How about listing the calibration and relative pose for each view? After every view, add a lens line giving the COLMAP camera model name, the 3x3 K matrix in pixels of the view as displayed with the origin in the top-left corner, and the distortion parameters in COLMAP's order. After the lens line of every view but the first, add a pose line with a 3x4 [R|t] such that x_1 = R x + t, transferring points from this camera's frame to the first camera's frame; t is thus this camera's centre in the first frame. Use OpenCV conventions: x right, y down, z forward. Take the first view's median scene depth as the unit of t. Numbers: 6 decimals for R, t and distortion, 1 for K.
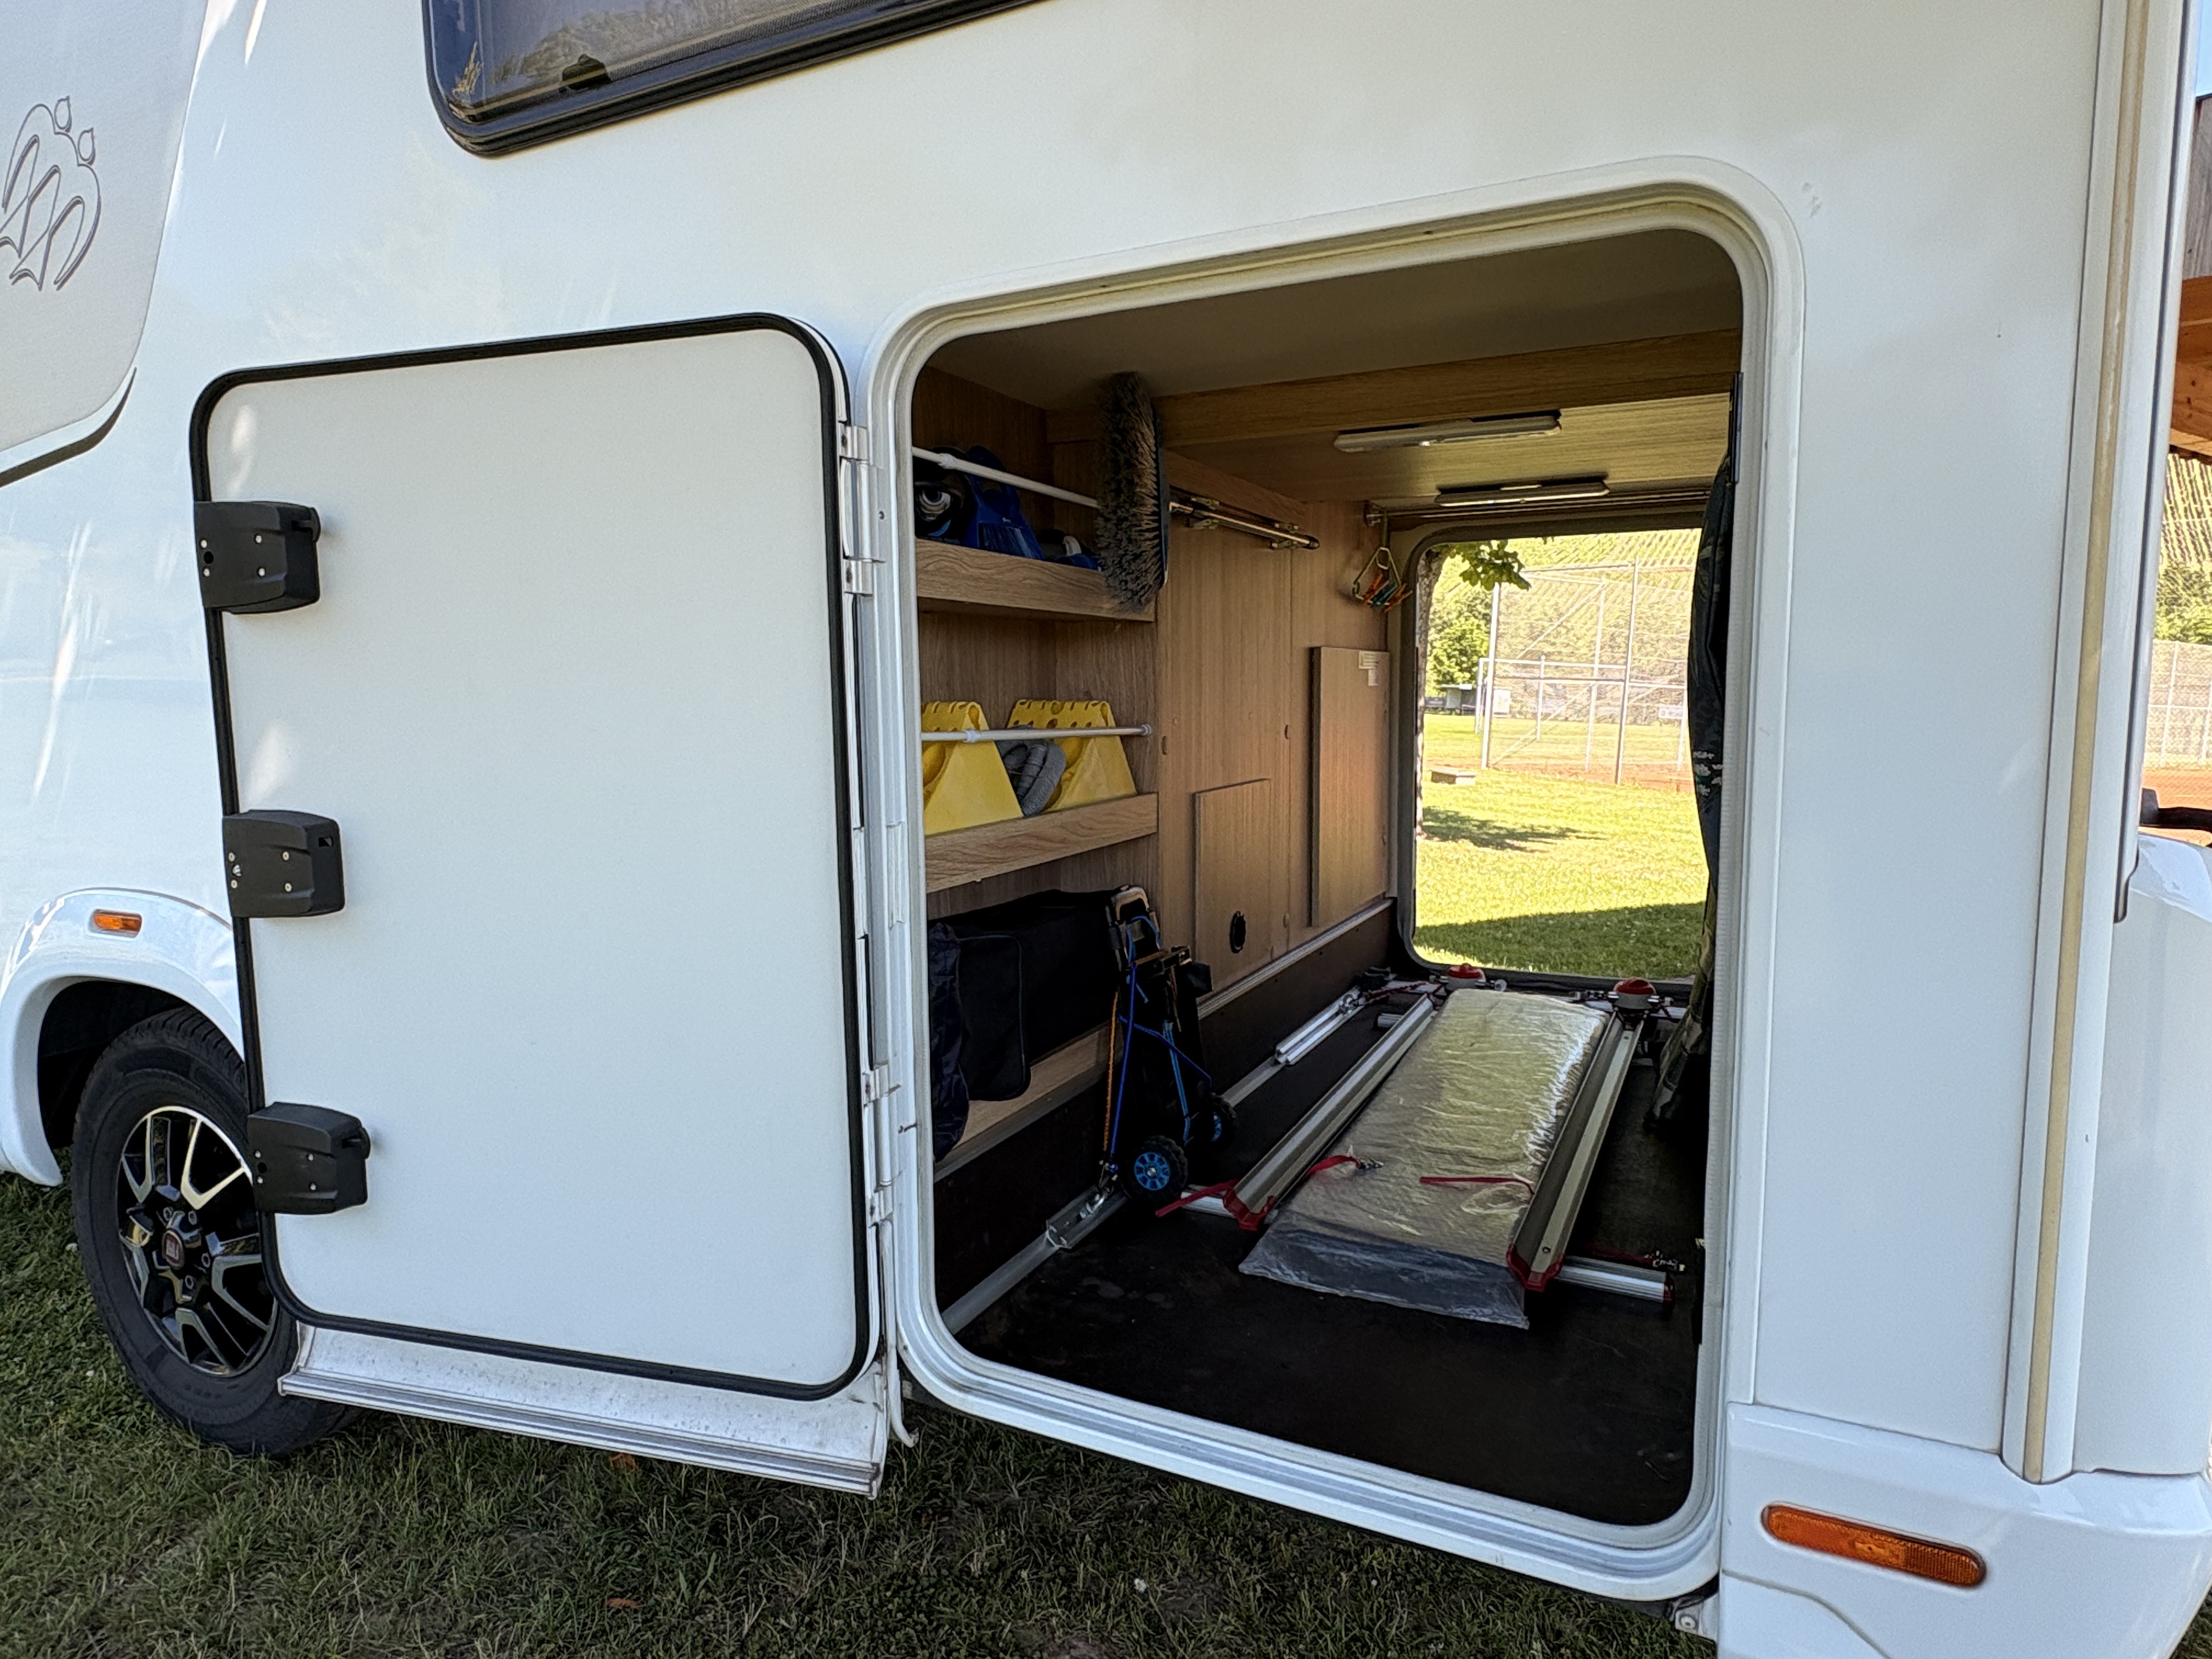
lens RADIAL K [[1277.1, 0, 1097.2], [0, 1277.1, 849.0], [0, 0, 1]] dist [0.001249, 0.001224]
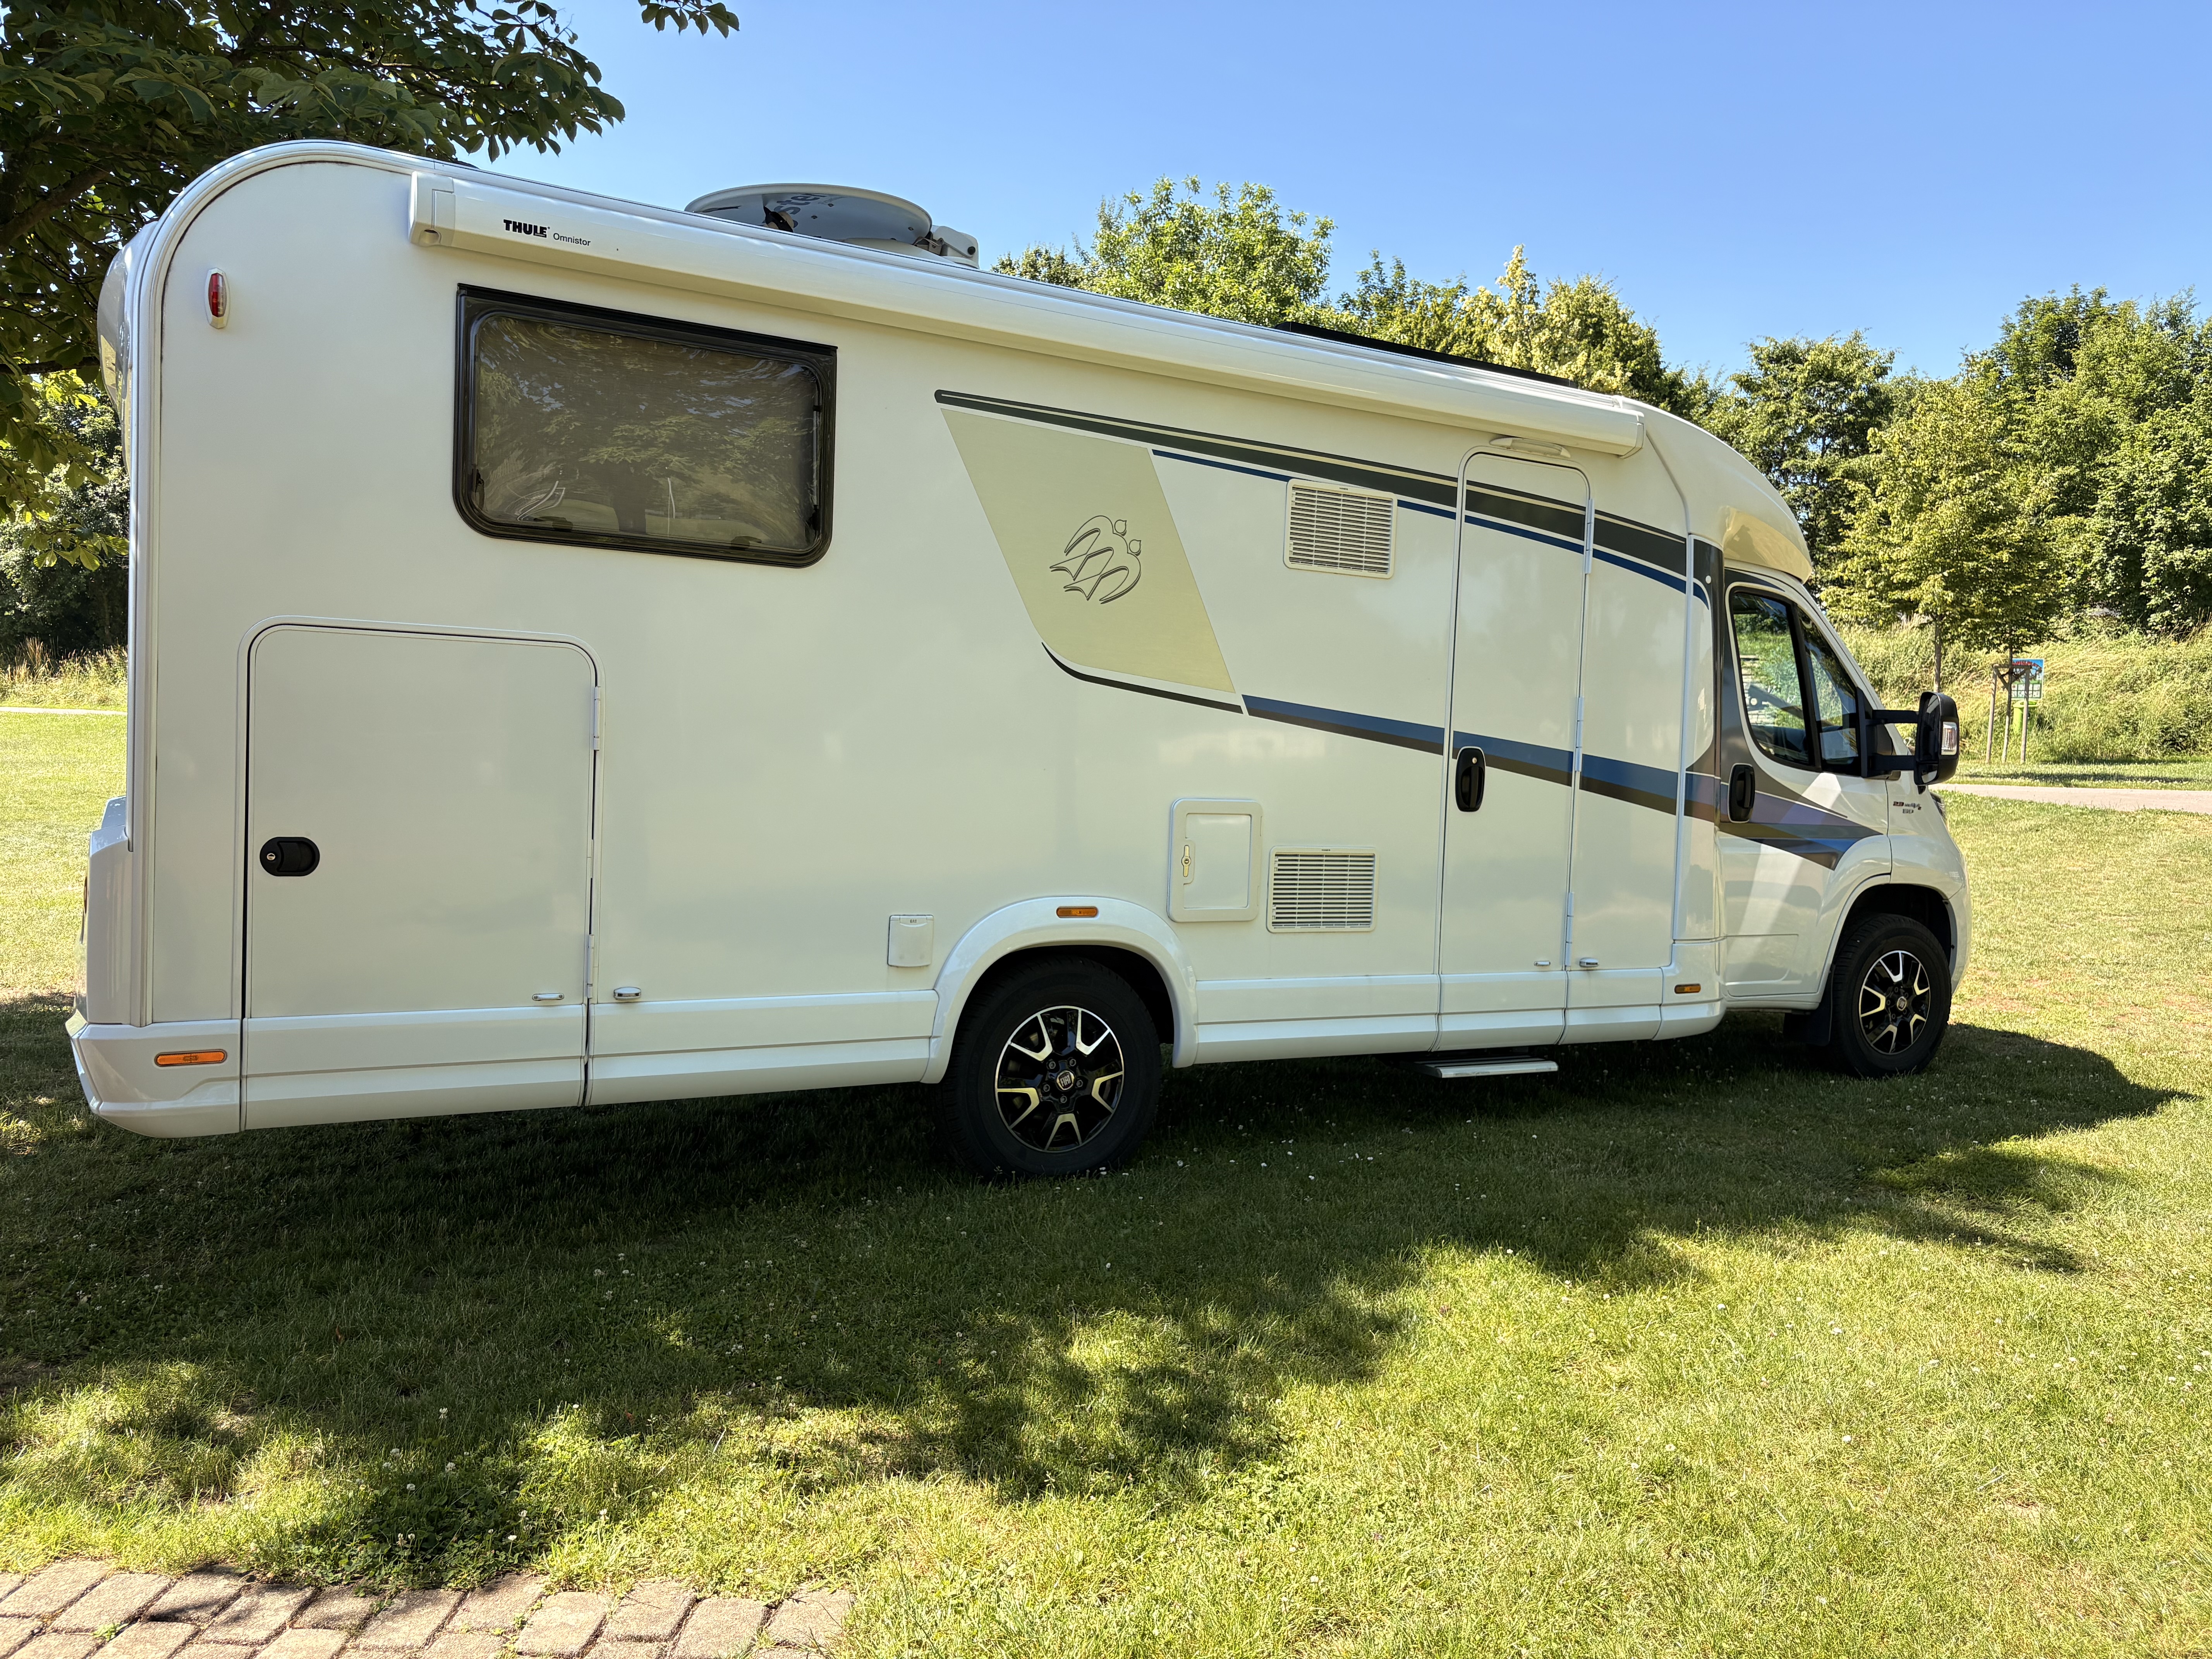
lens RADIAL K [[1726.7, 0, 1104.6], [0, 1726.7, 825.1], [0, 0, 1]] dist [0.001617, -0.000491]
pose [[0.575588, -0.025929, 0.817329, -2.867413], [0.007034, 0.999617, 0.026759, -0.145798], [-0.817710, -0.009654, 0.575550, -0.556181]]
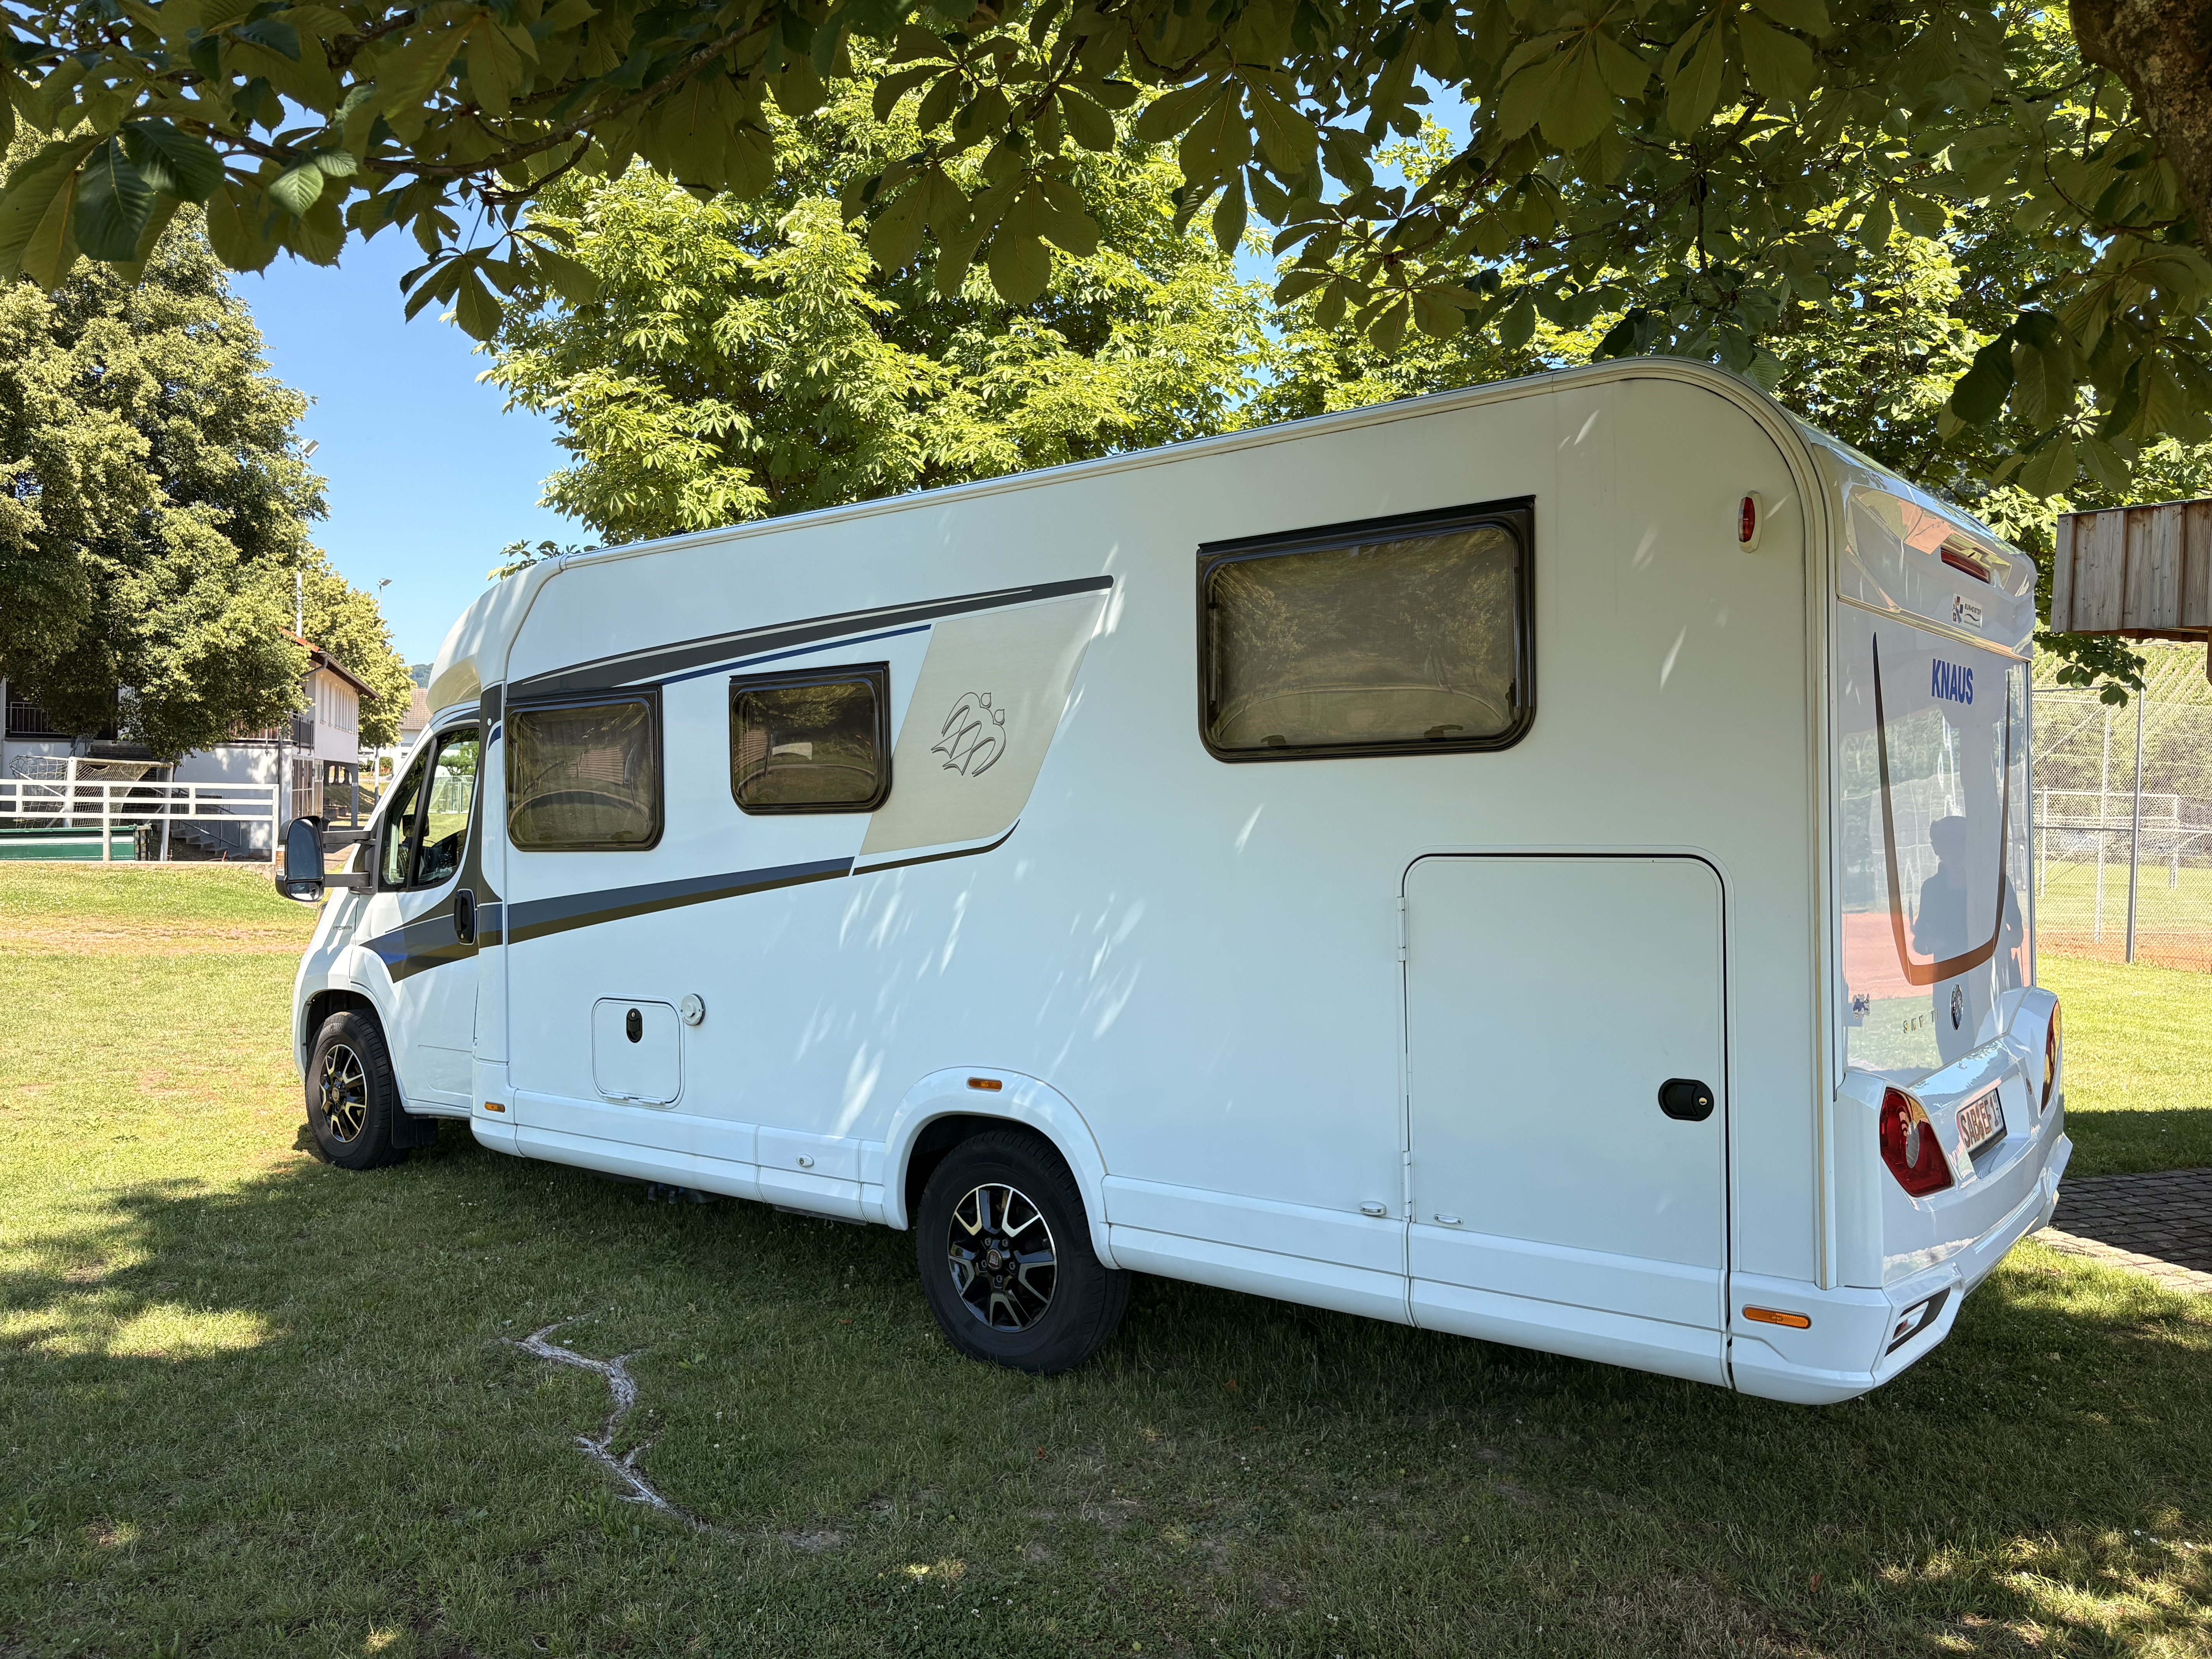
lens RADIAL K [[1726.7, 0, 1108.5], [0, 1726.7, 817.2], [0, 0, 1]] dist [0.001617, -0.000491]
pose [[0.979159, -0.011806, -0.202754, -0.029505], [-0.010421, 0.994074, -0.108207, -0.065967], [0.202830, 0.108065, 0.973233, -1.563168]]
